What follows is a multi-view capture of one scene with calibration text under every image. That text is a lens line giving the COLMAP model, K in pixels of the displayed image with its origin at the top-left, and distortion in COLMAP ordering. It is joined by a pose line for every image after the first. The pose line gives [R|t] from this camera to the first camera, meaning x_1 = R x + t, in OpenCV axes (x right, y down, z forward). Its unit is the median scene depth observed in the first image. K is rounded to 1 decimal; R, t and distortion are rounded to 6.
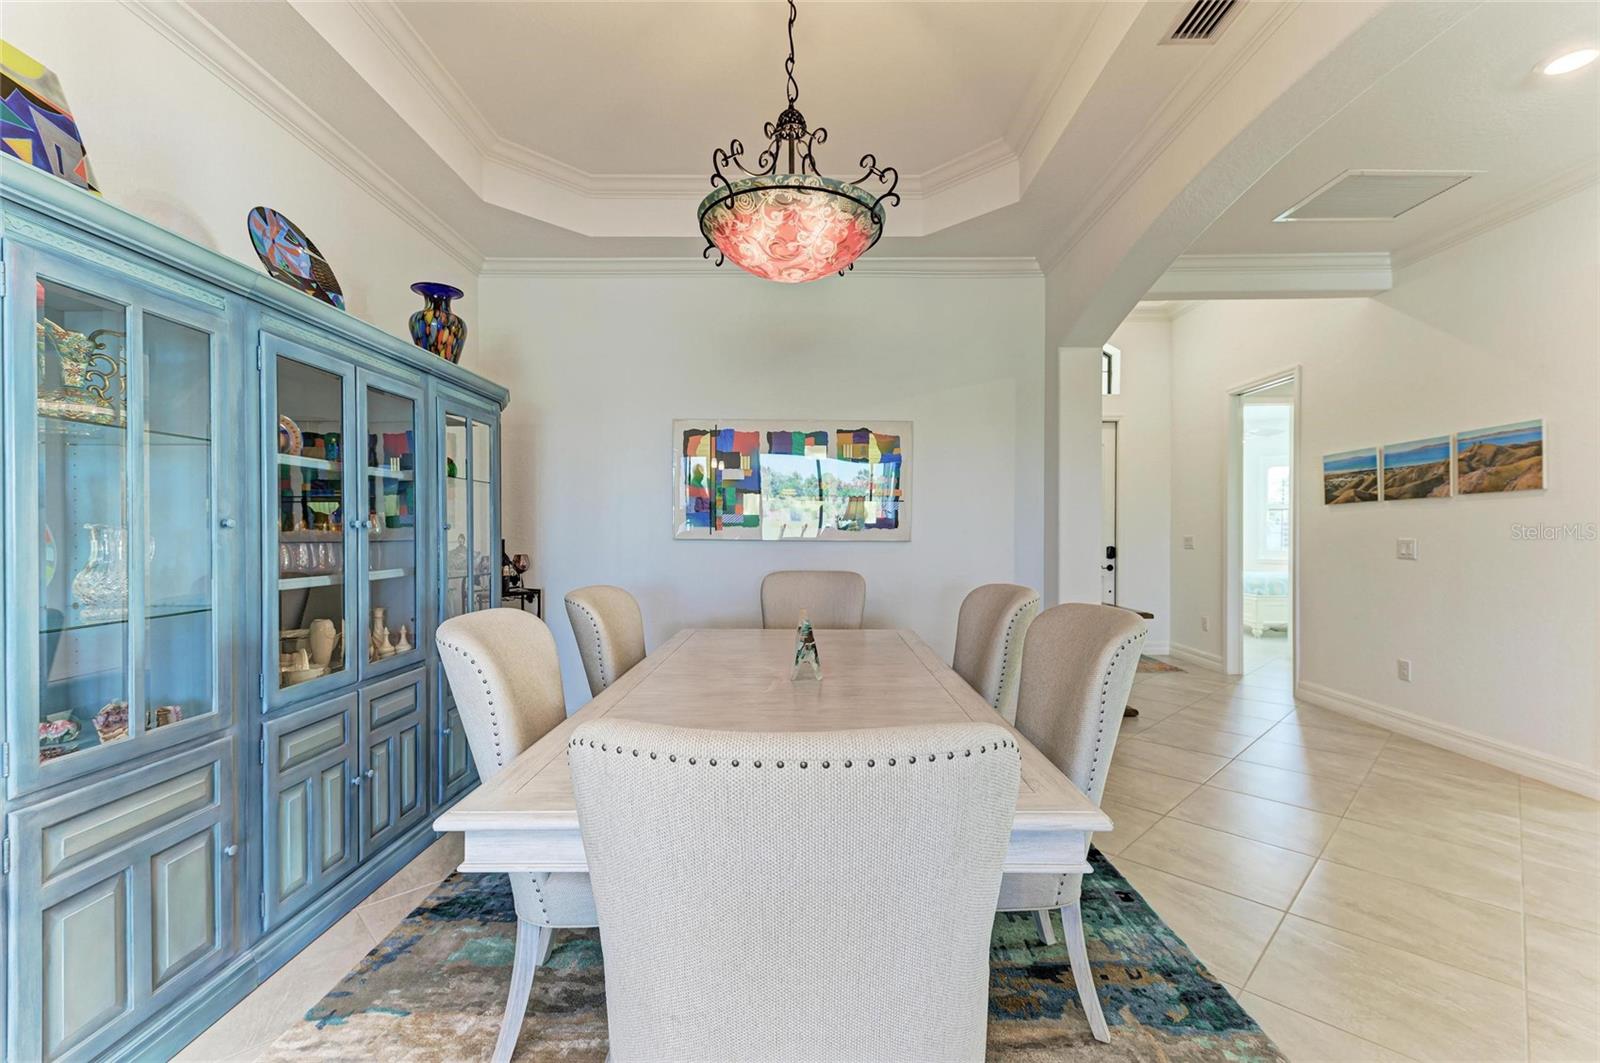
lens RADIAL K [[733.9, 0, 800.2], [0, 733.9, 536.0], [0, 0, 1]] dist [0.000268, 0.000011]
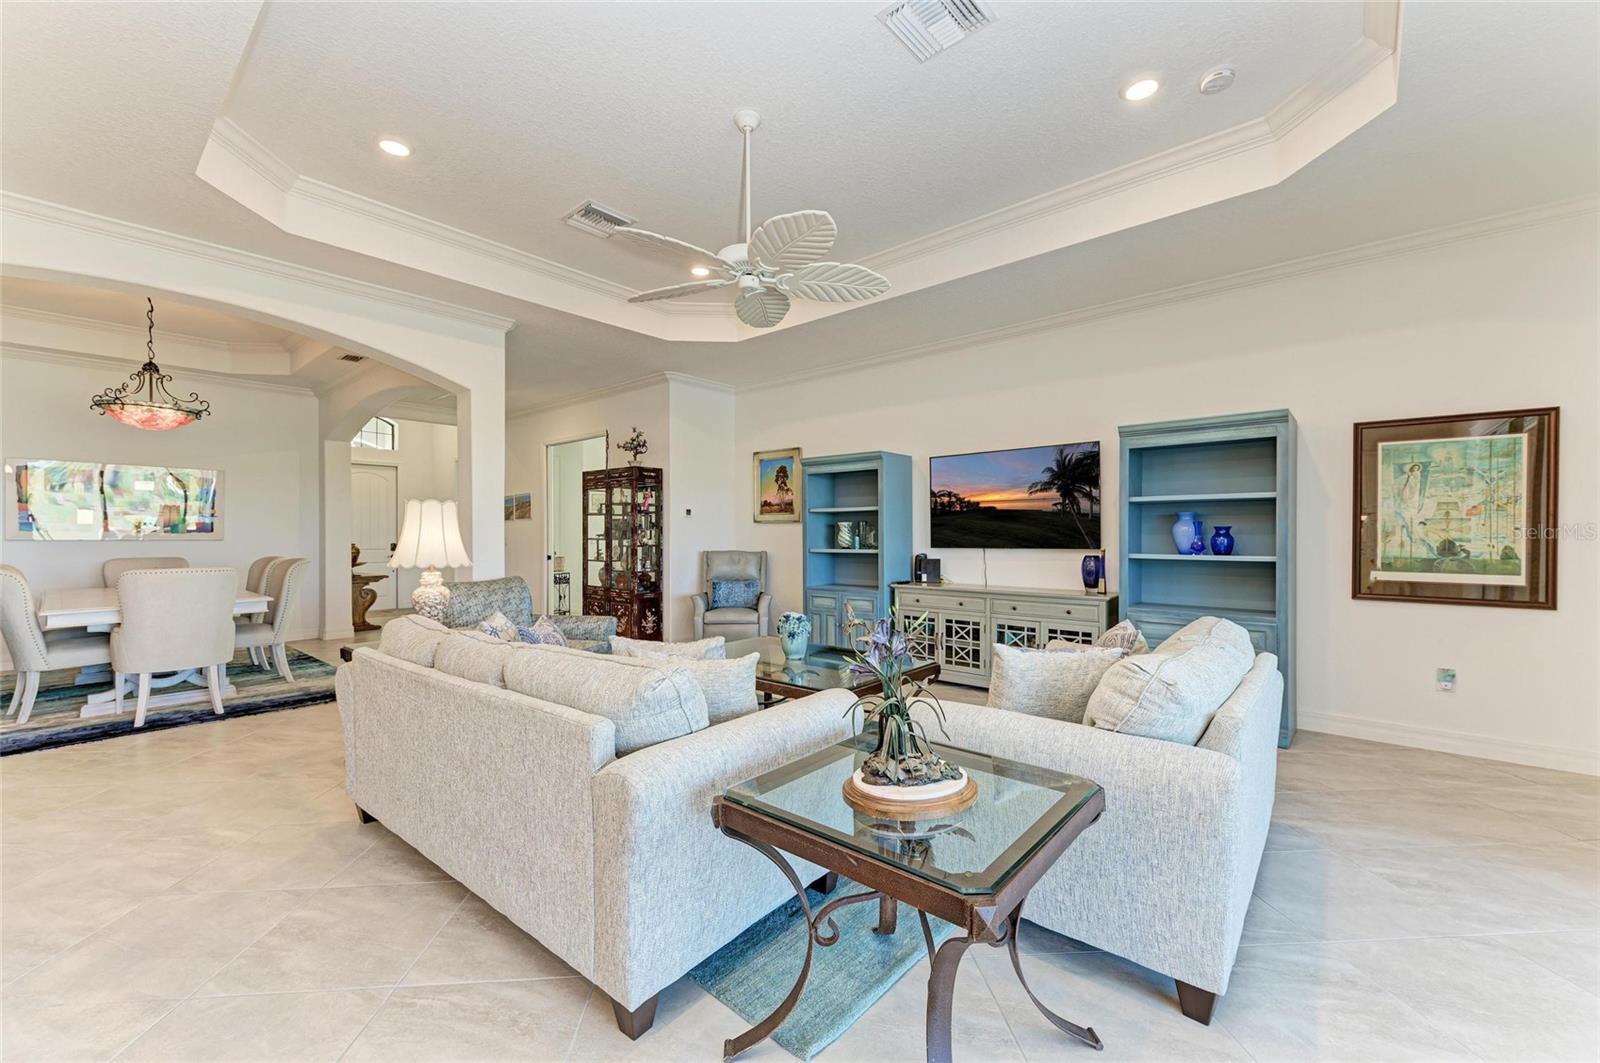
lens RADIAL K [[652.6, 0, 801.9], [0, 652.6, 538.5], [0, 0, 1]] dist [0.002554, 0.000156]
pose [[0.657061, -0.001240, 0.753837, -0.134603], [0.000215, 0.999999, 0.001457, 0.004249], [-0.753838, -0.000795, 0.657060, -1.206576]]
